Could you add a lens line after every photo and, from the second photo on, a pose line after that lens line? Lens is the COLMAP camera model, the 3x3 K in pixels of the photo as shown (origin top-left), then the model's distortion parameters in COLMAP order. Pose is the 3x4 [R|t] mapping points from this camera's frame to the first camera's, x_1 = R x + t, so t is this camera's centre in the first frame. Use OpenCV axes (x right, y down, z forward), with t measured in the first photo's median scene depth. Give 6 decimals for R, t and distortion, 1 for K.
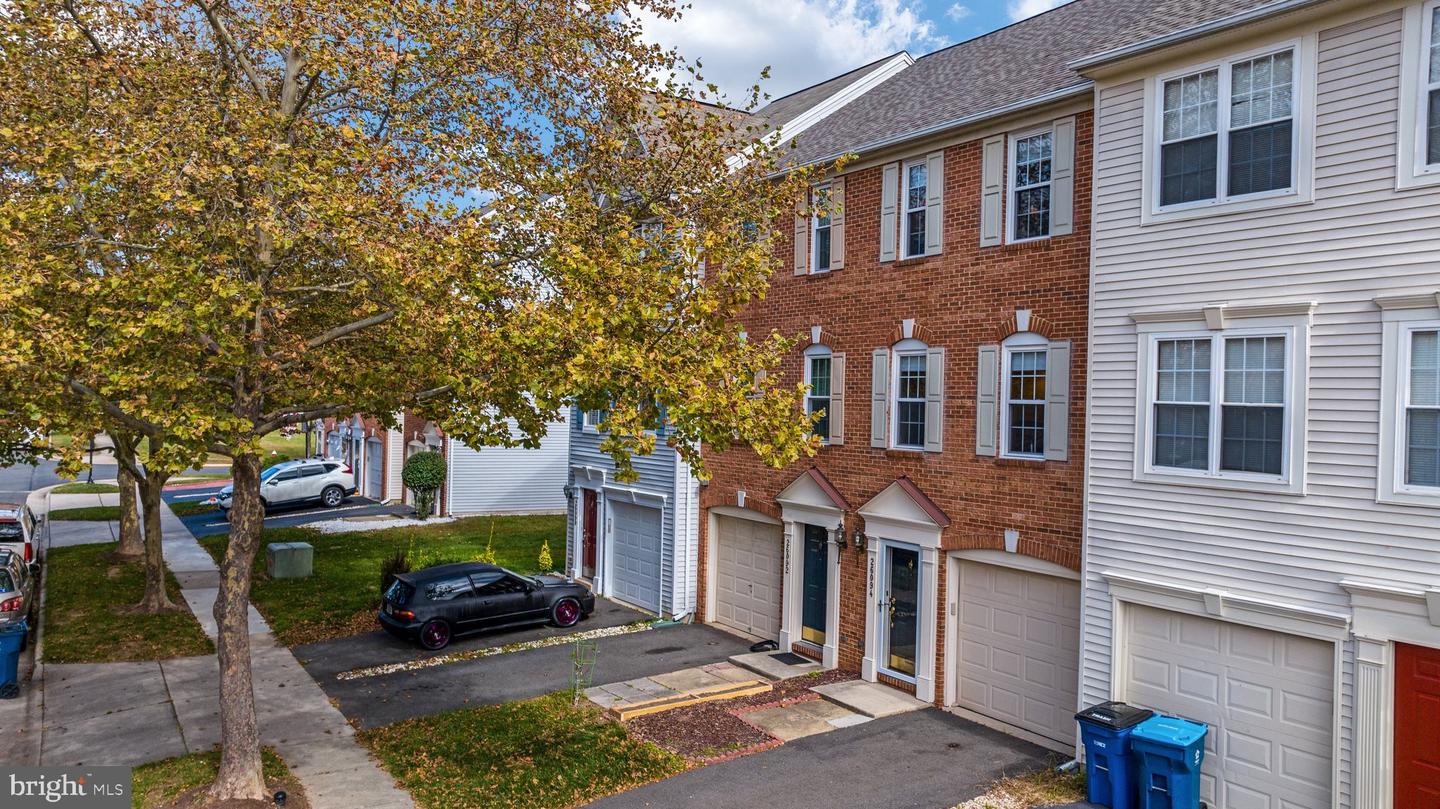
lens RADIAL K [[1081.2, 0, 717.2], [0, 1081.2, 405.9], [0, 0, 1]] dist [-0.029540, -0.003969]
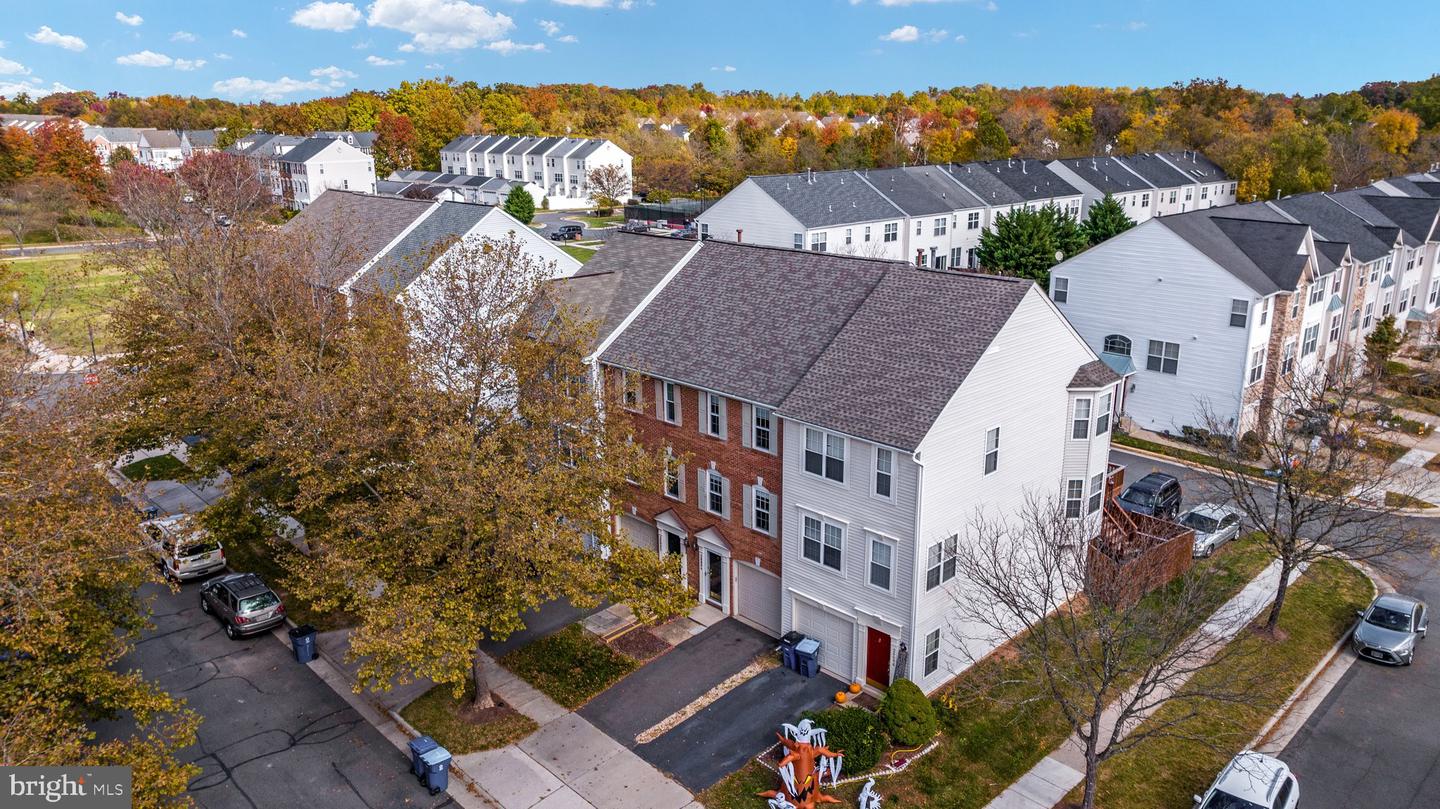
lens RADIAL K [[1046.8, 0, 724.7], [0, 1046.8, 403.6], [0, 0, 1]] dist [-0.003726, -0.013236]
pose [[0.976518, -0.091436, 0.195069, -0.243178], [0.033628, 0.959060, 0.281200, -0.899861], [-0.212795, -0.268037, 0.939614, -1.166693]]
